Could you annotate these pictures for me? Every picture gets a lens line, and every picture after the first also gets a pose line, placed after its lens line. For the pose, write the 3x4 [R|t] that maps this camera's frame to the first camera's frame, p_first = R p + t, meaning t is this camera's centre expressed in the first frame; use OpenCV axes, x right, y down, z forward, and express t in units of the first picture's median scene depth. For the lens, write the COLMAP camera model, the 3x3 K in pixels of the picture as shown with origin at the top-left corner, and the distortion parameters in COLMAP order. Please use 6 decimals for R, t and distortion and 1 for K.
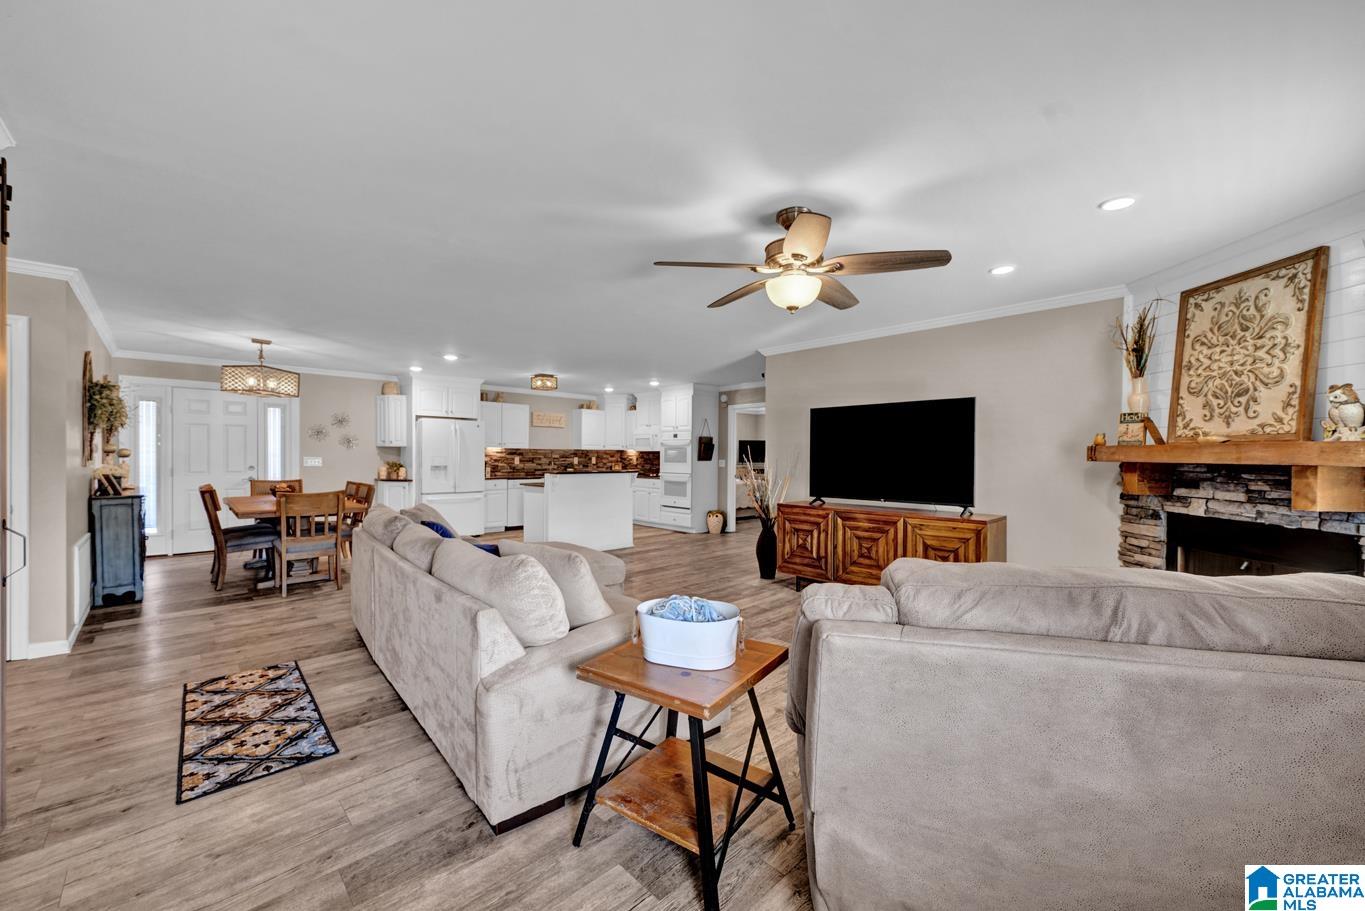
lens RADIAL K [[531.7, 0, 681.6], [0, 531.7, 458.1], [0, 0, 1]] dist [0.000083, 0.000039]
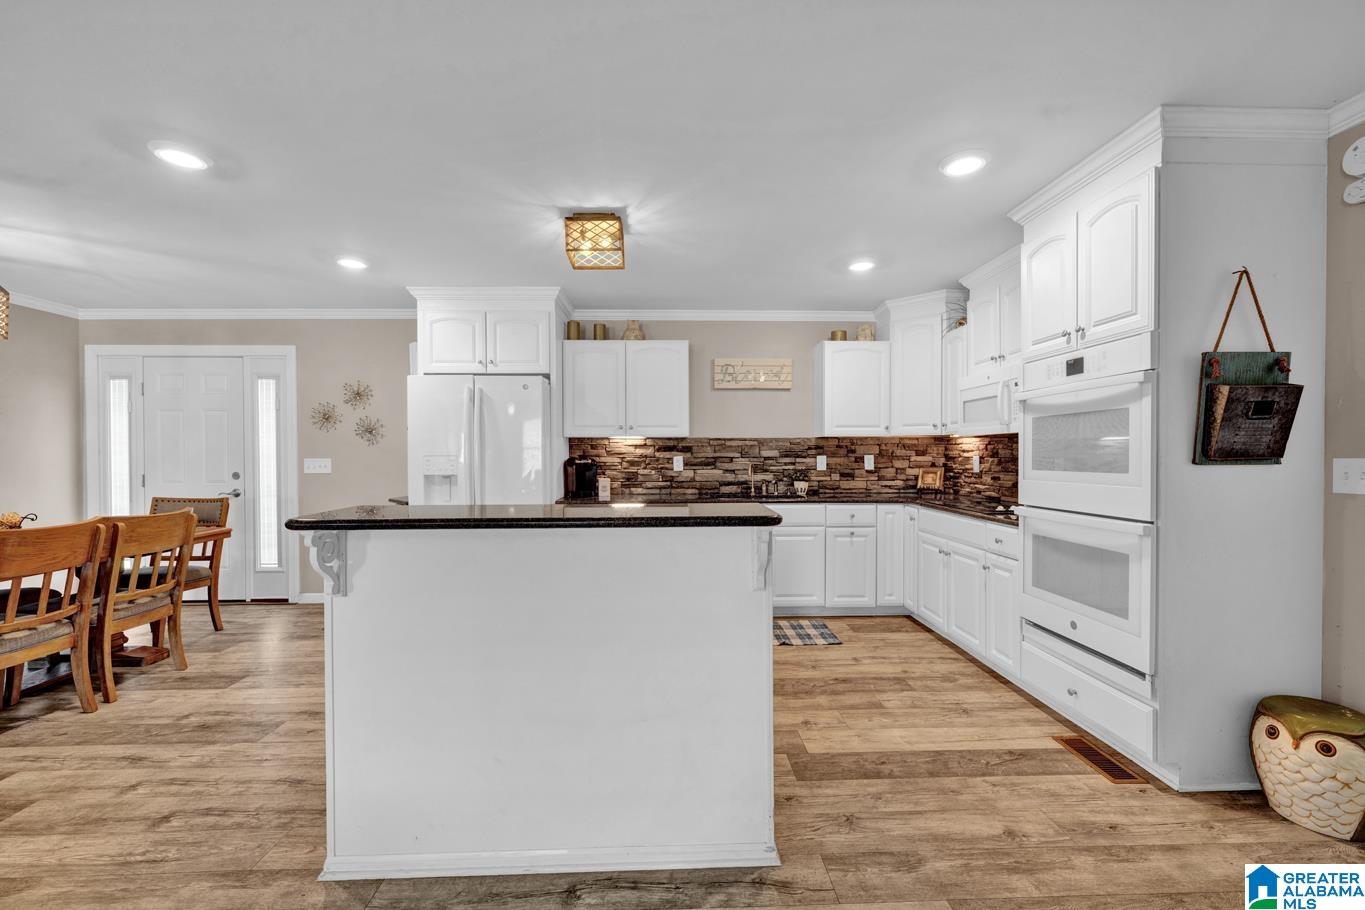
lens RADIAL K [[563.2, 0, 679.2], [0, 563.2, 463.2], [0, 0, 1]] dist [-0.002473, -0.000391]
pose [[0.746952, -0.000456, -0.664878, 0.024823], [0.005748, 0.999967, 0.005771, 0.001894], [0.664853, -0.008132, 0.746930, 0.649032]]
